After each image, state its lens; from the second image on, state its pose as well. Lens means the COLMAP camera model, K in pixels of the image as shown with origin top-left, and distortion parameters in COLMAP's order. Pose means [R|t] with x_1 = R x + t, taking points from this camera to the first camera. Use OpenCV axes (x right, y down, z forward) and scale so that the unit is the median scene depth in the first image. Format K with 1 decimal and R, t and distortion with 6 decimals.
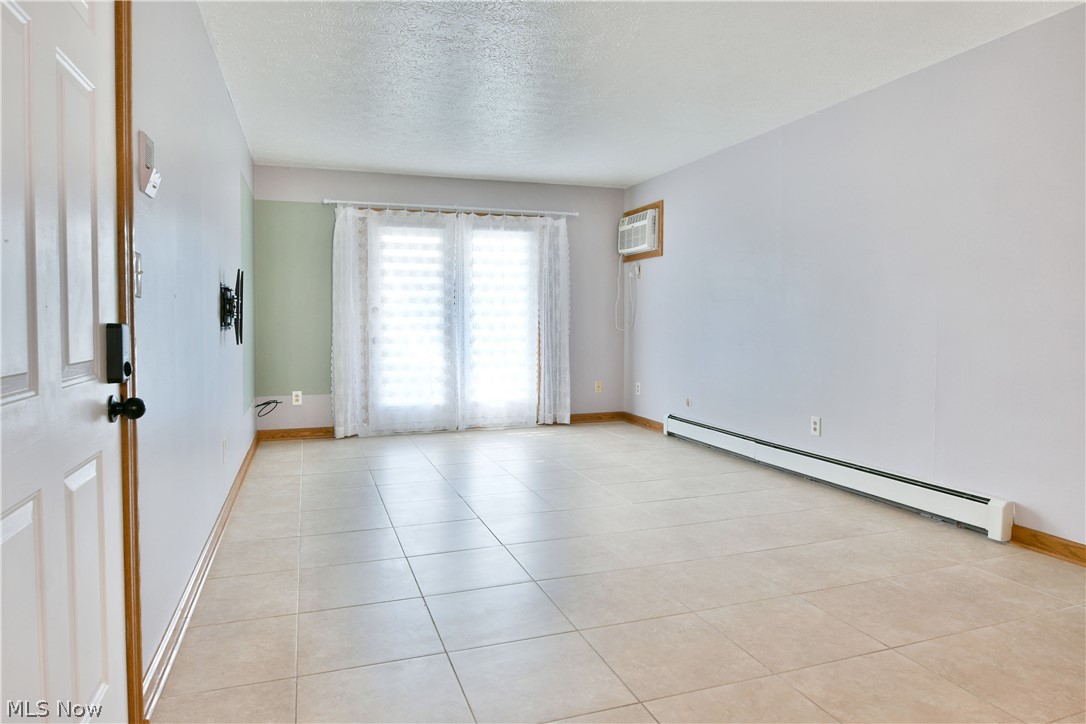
lens RADIAL K [[679.2, 0, 519.4], [0, 679.2, 366.1], [0, 0, 1]] dist [-0.015705, -0.000637]
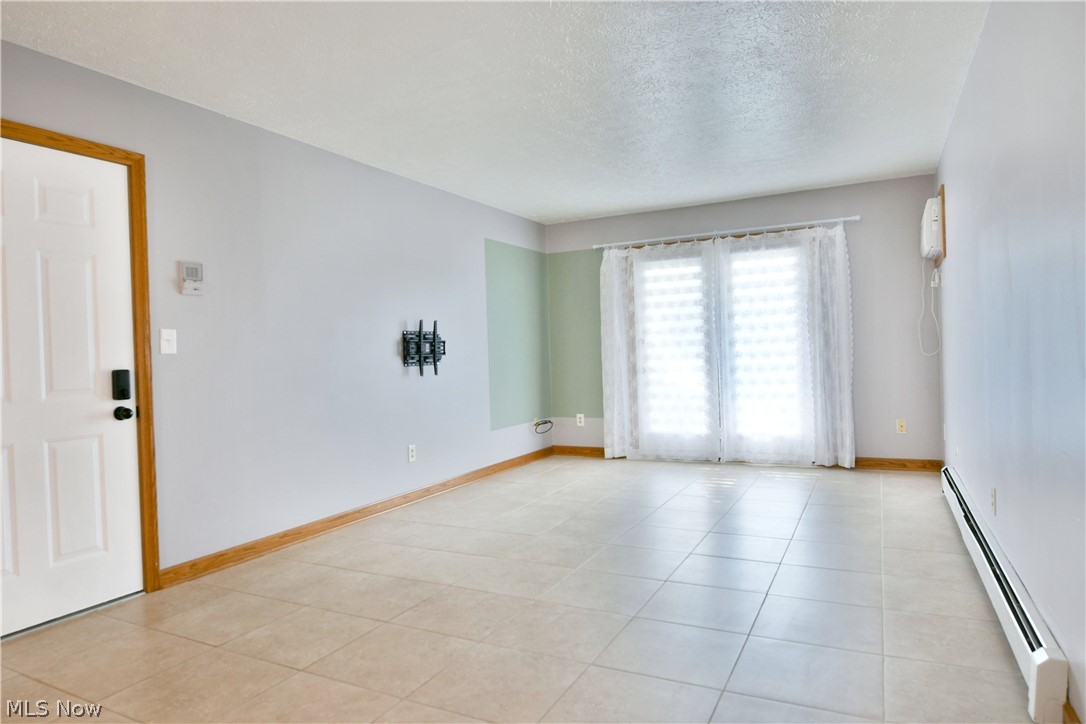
lens RADIAL K [[679.2, 0, 519.4], [0, 679.2, 366.1], [0, 0, 1]] dist [-0.015705, -0.000637]
pose [[0.673003, -0.006441, -0.739612, 0.438475], [-0.019579, 0.999457, -0.026520, -0.011320], [0.739380, 0.032329, 0.672511, 0.142274]]
